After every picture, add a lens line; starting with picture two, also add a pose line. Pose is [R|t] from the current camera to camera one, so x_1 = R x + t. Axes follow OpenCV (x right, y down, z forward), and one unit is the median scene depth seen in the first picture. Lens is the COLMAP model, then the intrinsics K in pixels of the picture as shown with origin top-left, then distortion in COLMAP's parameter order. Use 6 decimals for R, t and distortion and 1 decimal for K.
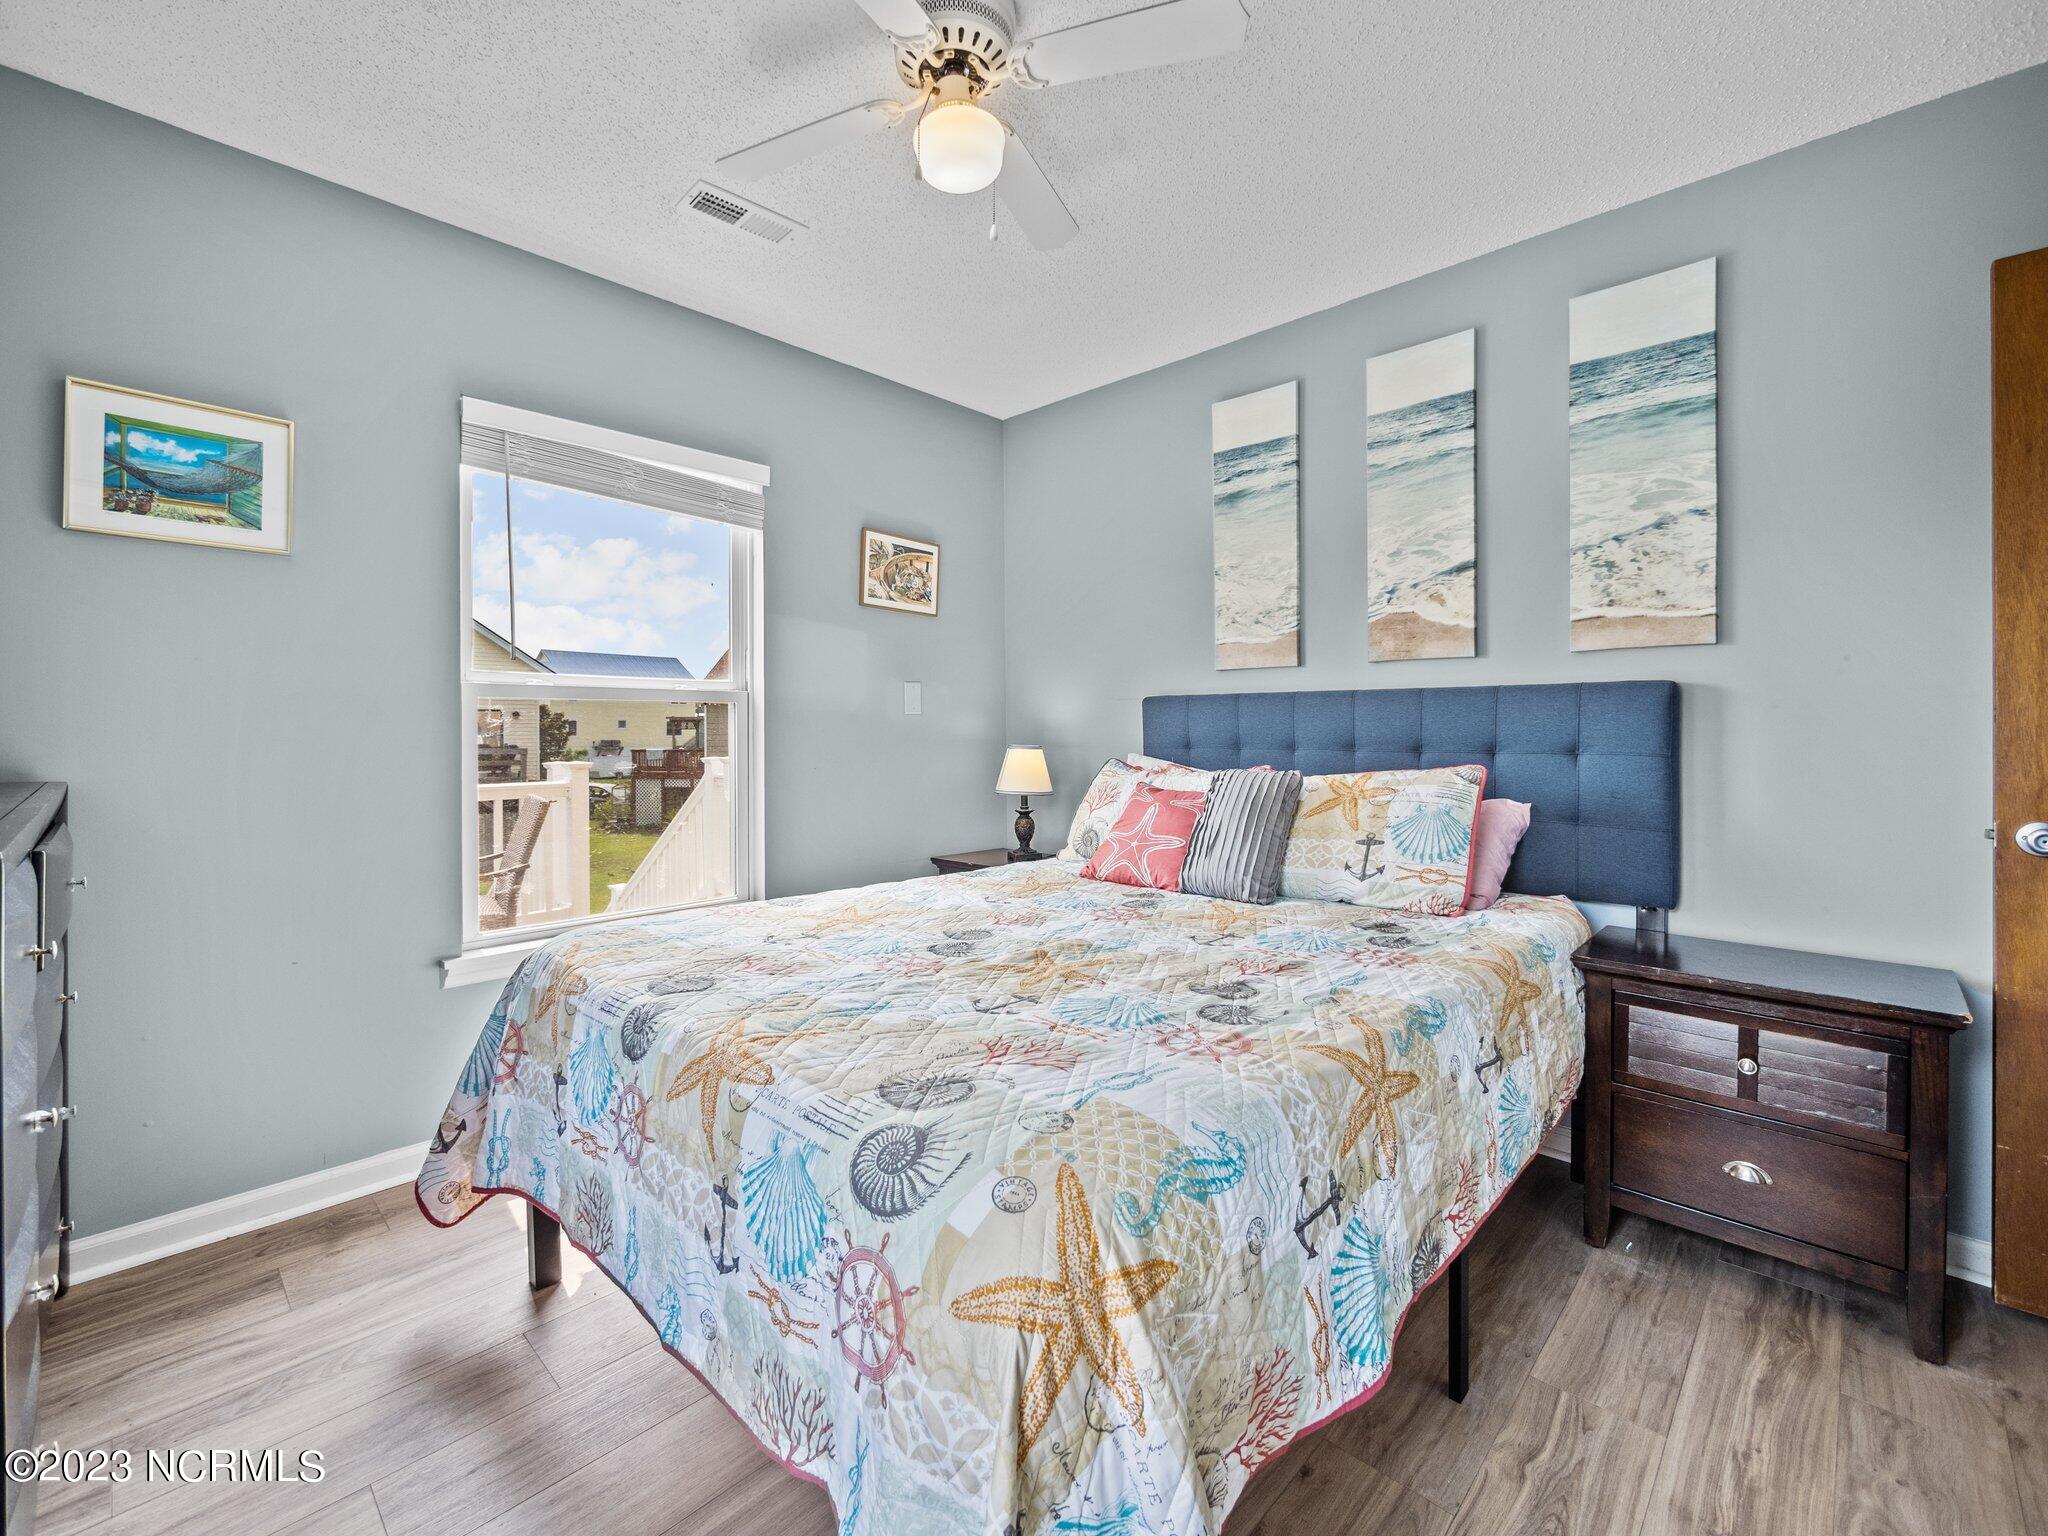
lens RADIAL K [[870.0, 0, 1026.3], [0, 870.0, 748.3], [0, 0, 1]] dist [-0.007264, 0.000594]
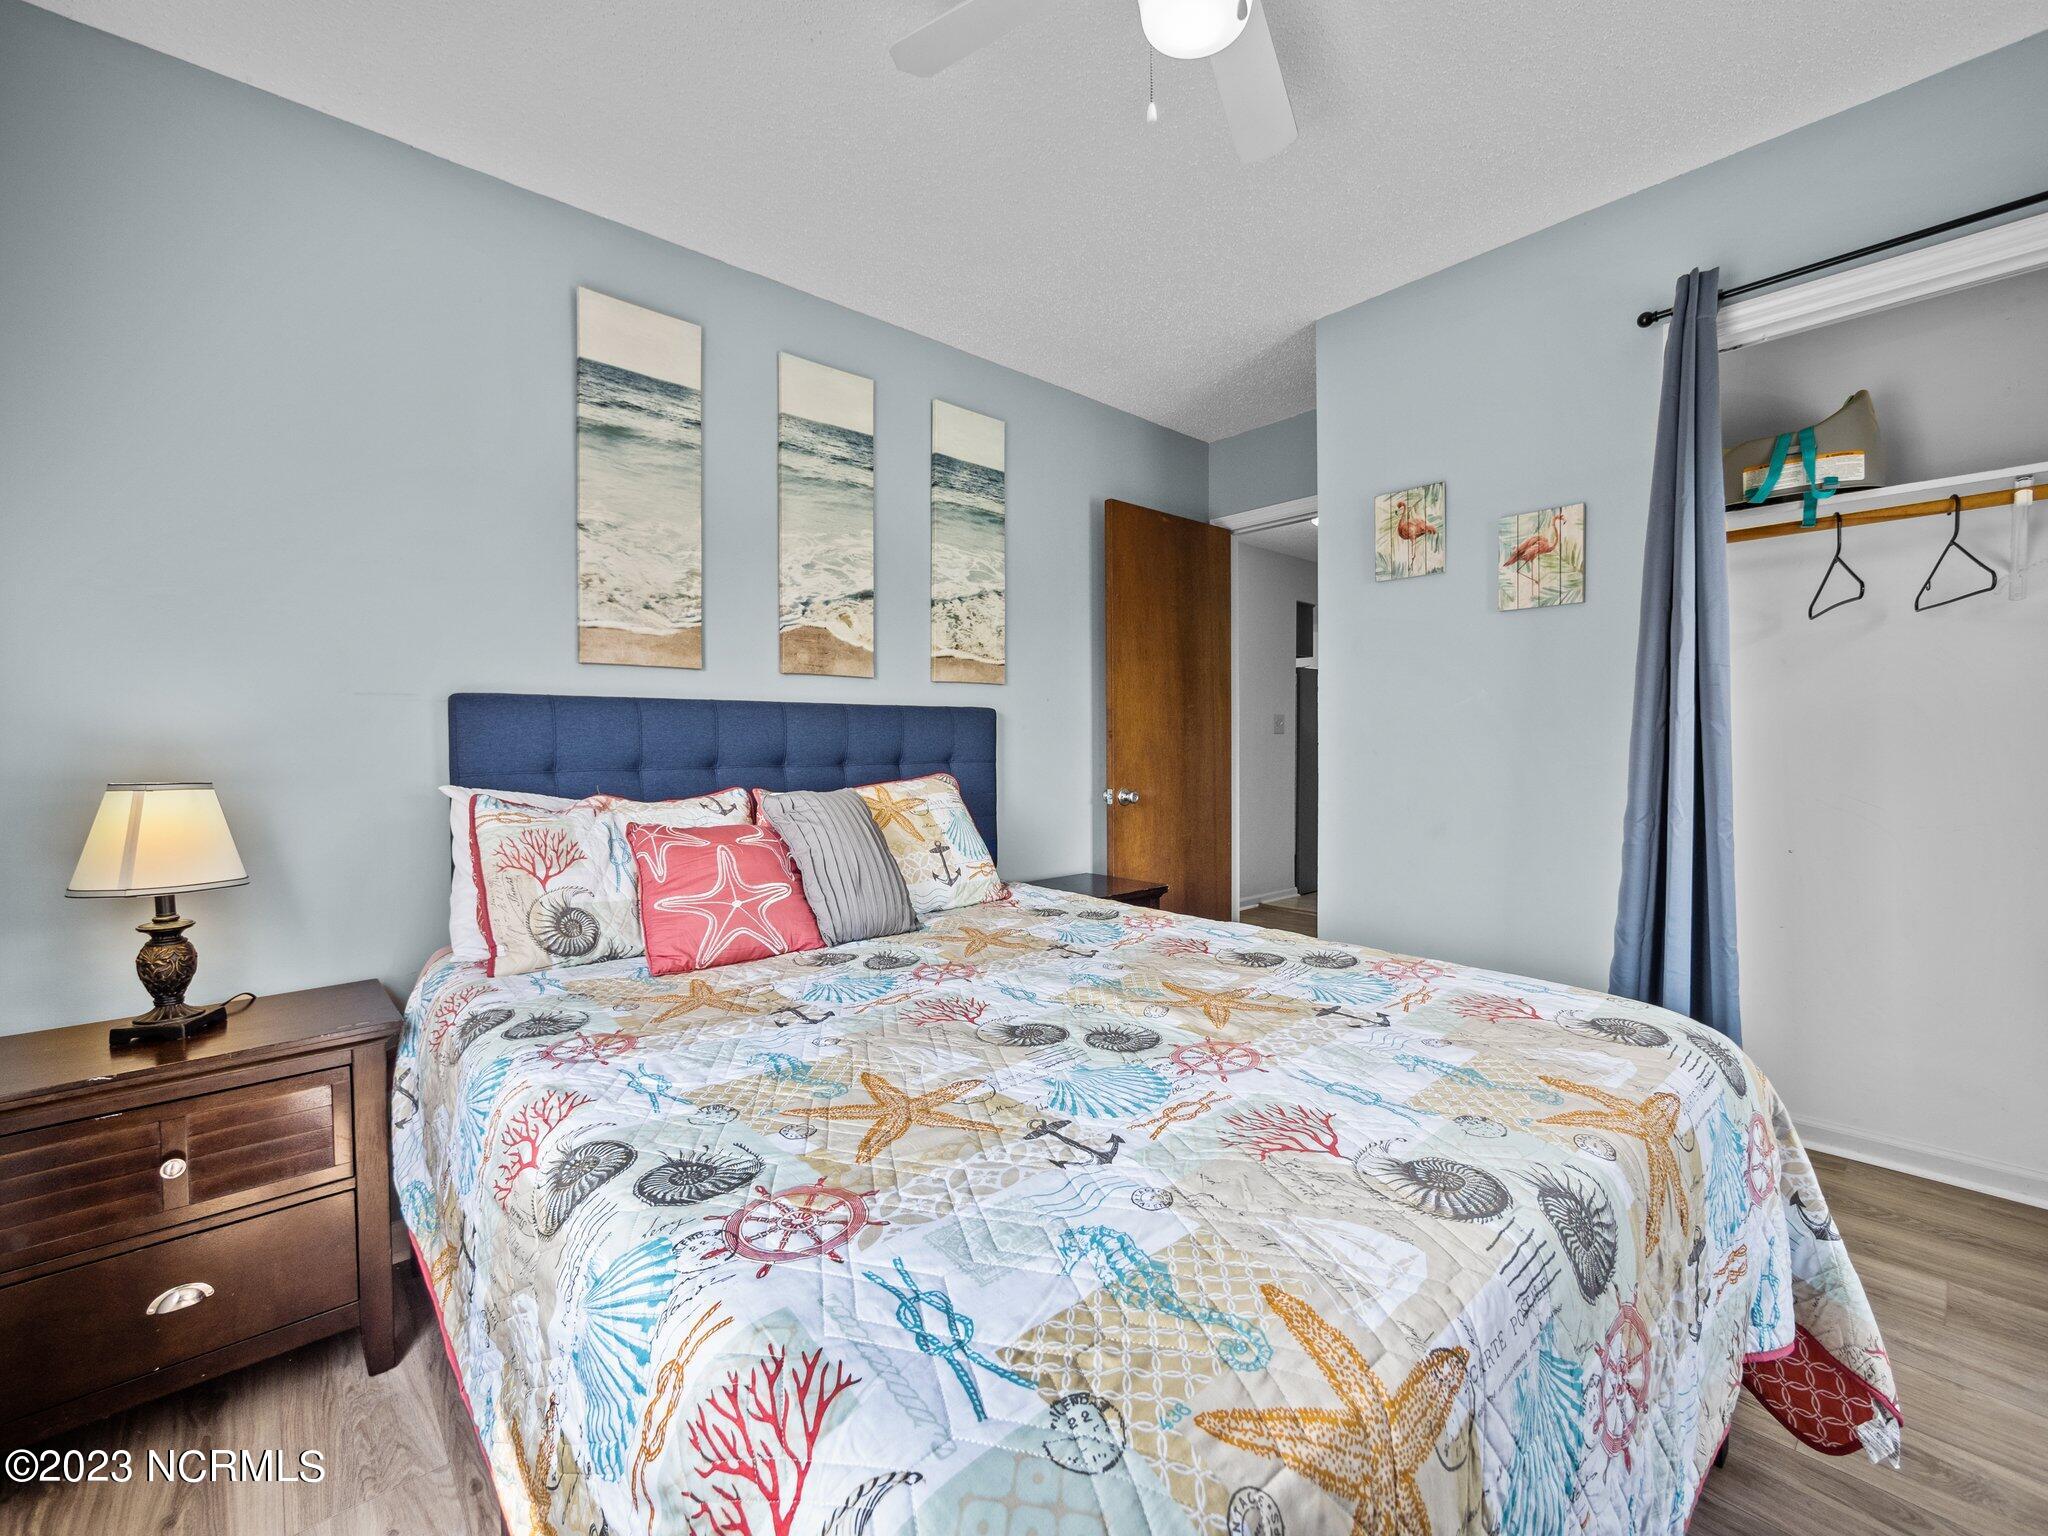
lens RADIAL K [[863.6, 0, 1024.9], [0, 863.6, 762.4], [0, 0, 1]] dist [-0.003966, -0.000015]
pose [[0.084308, -0.017449, 0.996287, -0.566426], [0.032893, 0.999350, 0.014719, -0.007798], [-0.995897, 0.031530, 0.084827, 0.719643]]
